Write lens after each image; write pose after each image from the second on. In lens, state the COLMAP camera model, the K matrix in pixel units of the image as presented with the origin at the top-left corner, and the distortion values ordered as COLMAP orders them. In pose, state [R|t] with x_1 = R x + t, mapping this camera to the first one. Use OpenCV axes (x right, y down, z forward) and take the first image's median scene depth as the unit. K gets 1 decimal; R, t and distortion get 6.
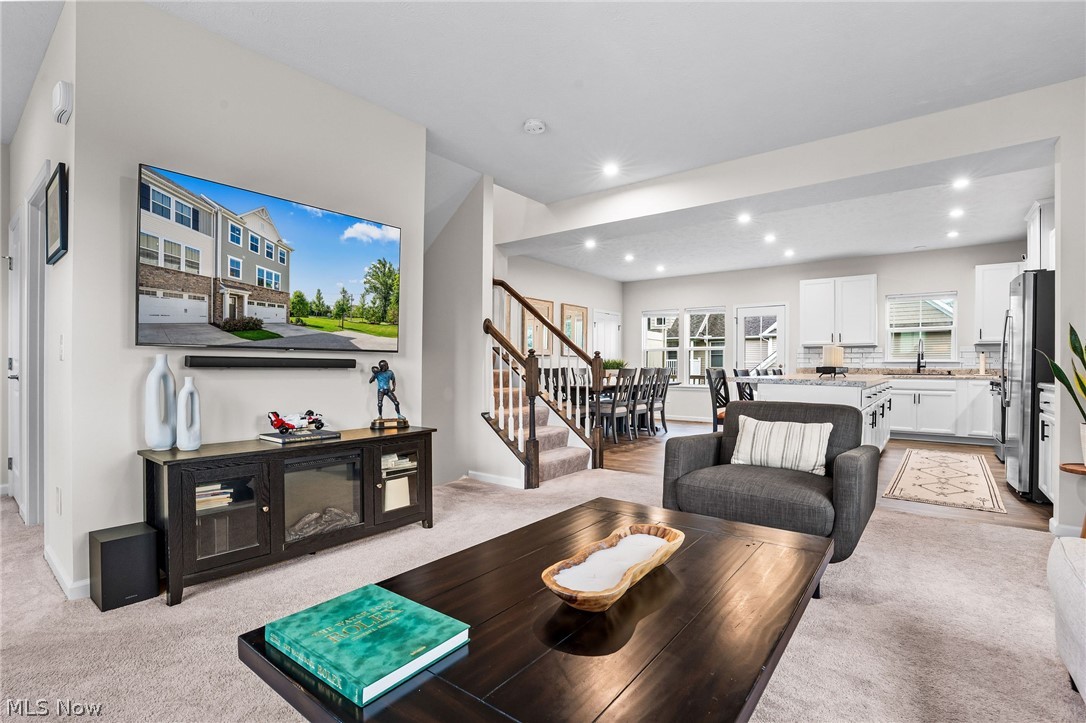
lens RADIAL K [[507.5, 0, 532.6], [0, 507.5, 365.1], [0, 0, 1]] dist [-0.074170, 0.027479]
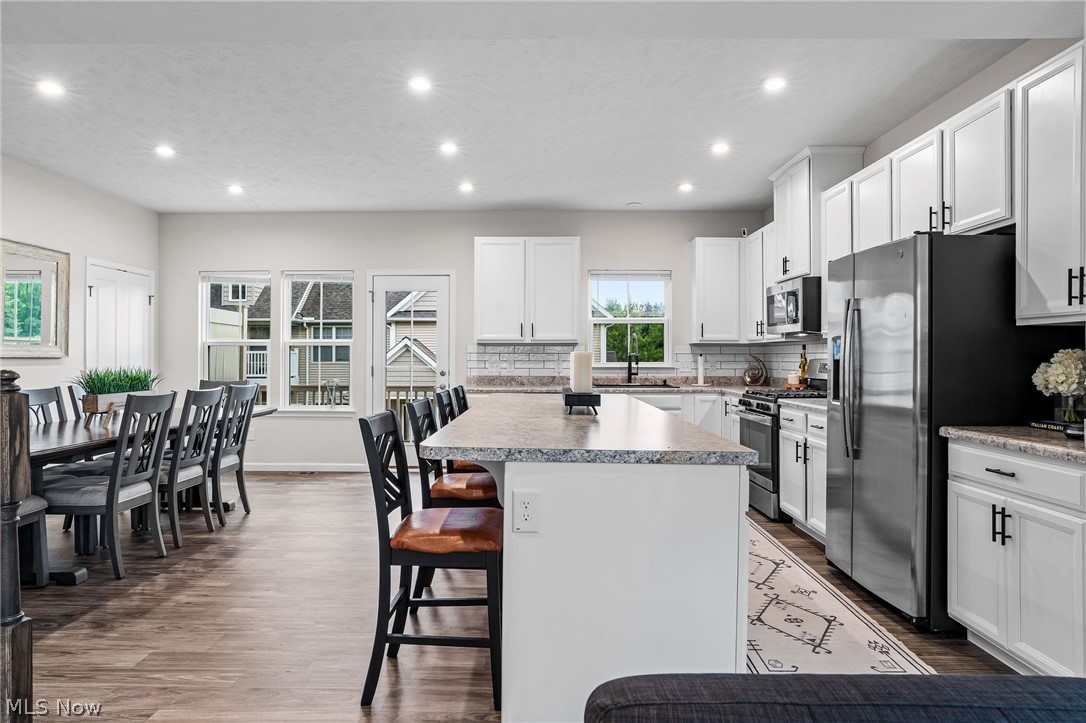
lens RADIAL K [[657.1, 0, 533.2], [0, 657.1, 352.6], [0, 0, 1]] dist [-0.055859, 0.037923]
pose [[0.781708, 0.000822, 0.623644, 0.090847], [0.001346, 0.999995, -0.003006, -0.024356], [-0.623644, 0.003189, 0.781702, 0.341232]]
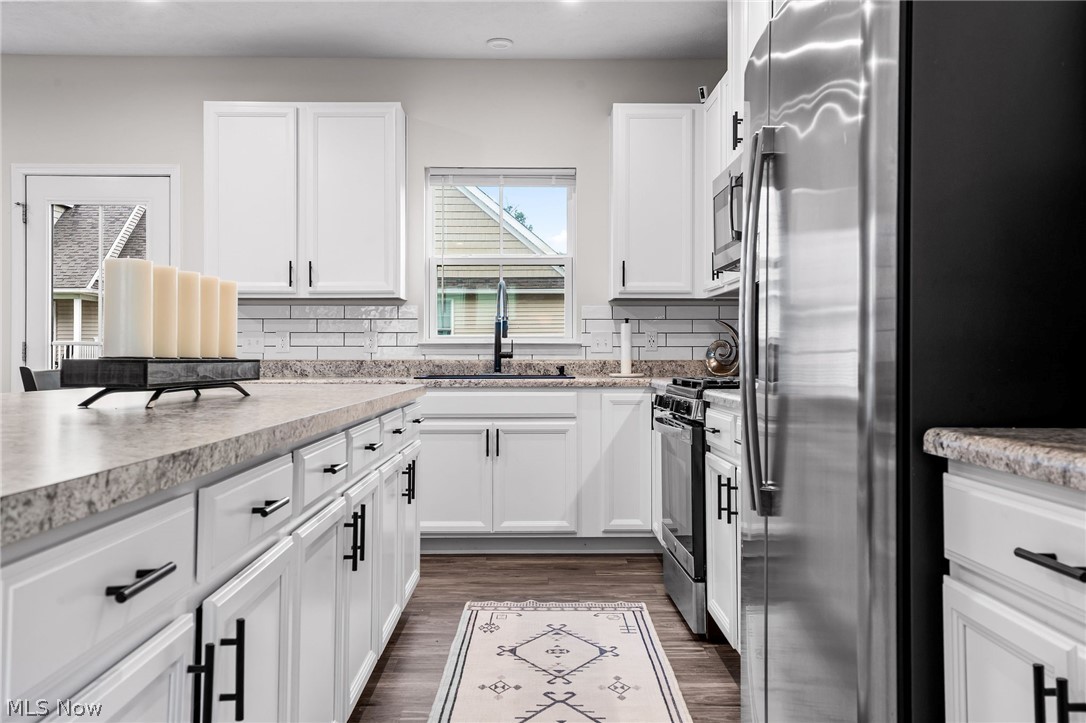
lens RADIAL K [[971.1, 0, 542.4], [0, 971.1, 345.9], [0, 0, 1]] dist [0.030507, 0.002486]
pose [[0.764677, 0.002842, 0.644407, 0.313862], [0.003170, 0.999962, -0.008173, 0.001665], [-0.644406, 0.008293, 0.764639, 0.381270]]
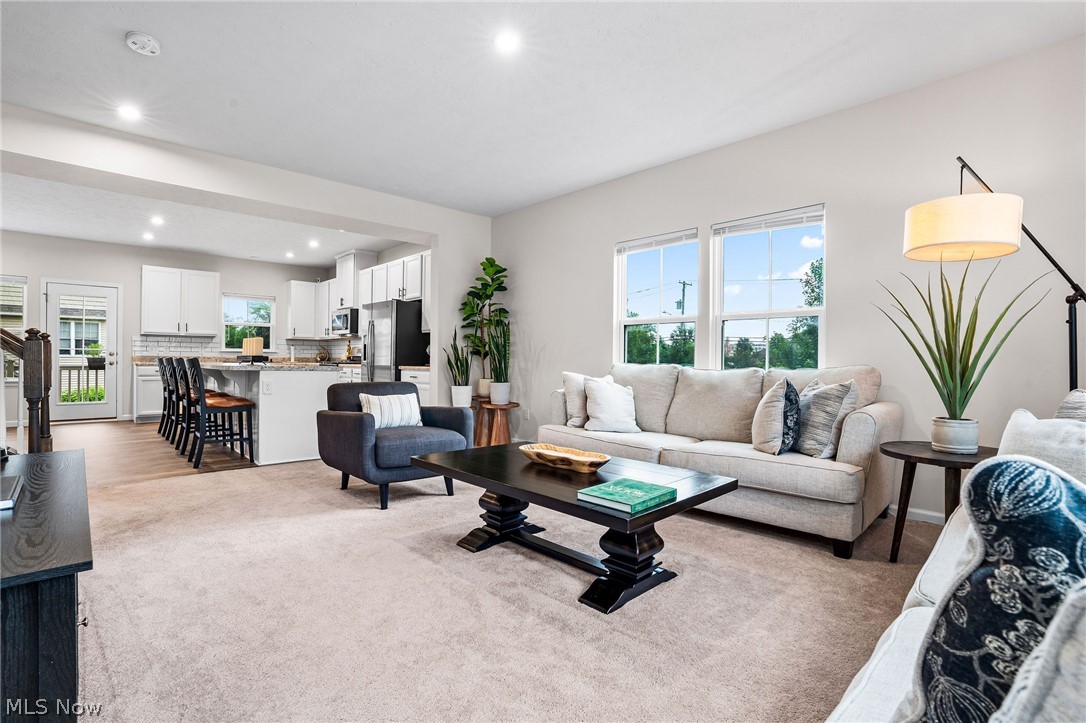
lens RADIAL K [[507.5, 0, 532.6], [0, 507.5, 365.1], [0, 0, 1]] dist [-0.074170, 0.027479]
pose [[0.135681, -0.014525, 0.990646, -0.316470], [-0.009719, 0.999825, 0.015991, 0.000188], [-0.990705, -0.011798, 0.135516, 0.142935]]
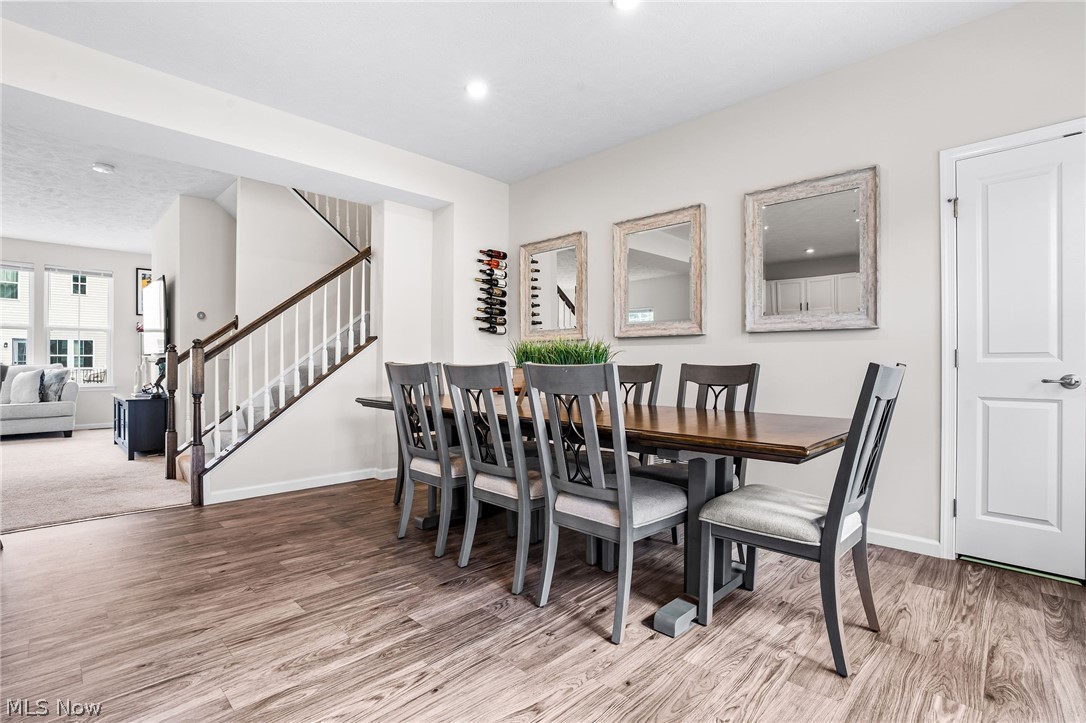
lens RADIAL K [[507.5, 0, 532.6], [0, 507.5, 365.1], [0, 0, 1]] dist [-0.074170, 0.027479]
pose [[-0.098051, 0.002766, -0.995178, 0.530921], [0.001798, 0.999995, 0.002602, 0.004916], [0.995180, -0.001534, -0.098056, 1.049365]]
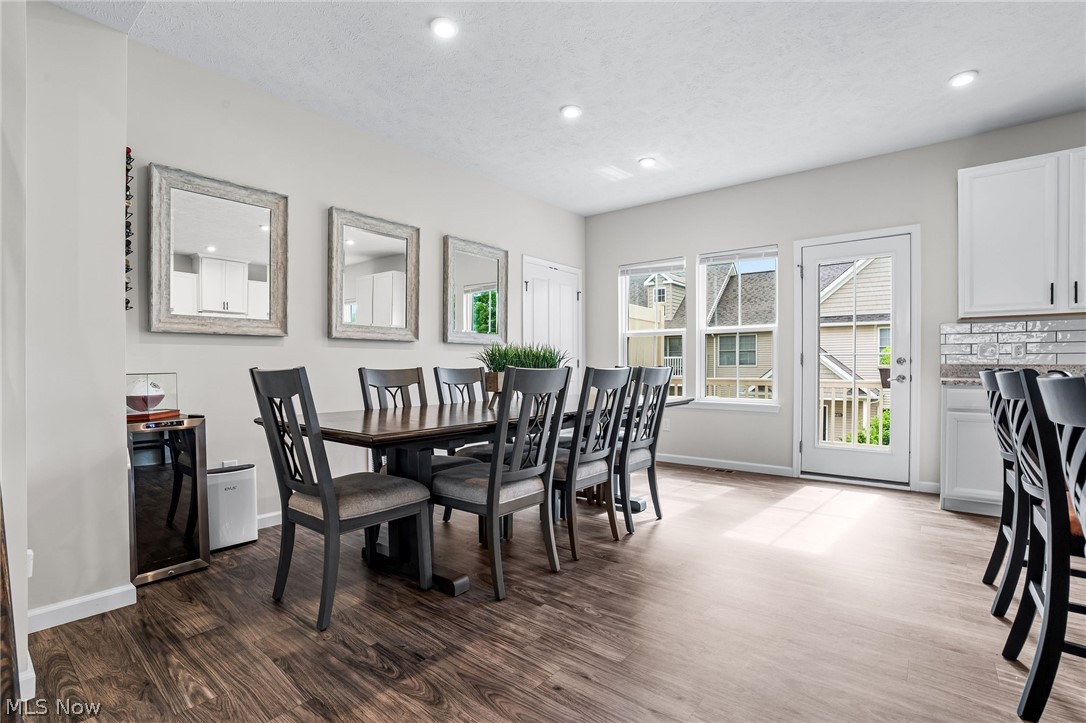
lens RADIAL K [[507.5, 0, 532.6], [0, 507.5, 365.1], [0, 0, 1]] dist [-0.074170, 0.027479]
pose [[0.999989, -0.003973, -0.002610, 0.170147], [0.003977, 0.999991, 0.001554, 0.003319], [0.002604, -0.001565, 0.999995, 0.612889]]
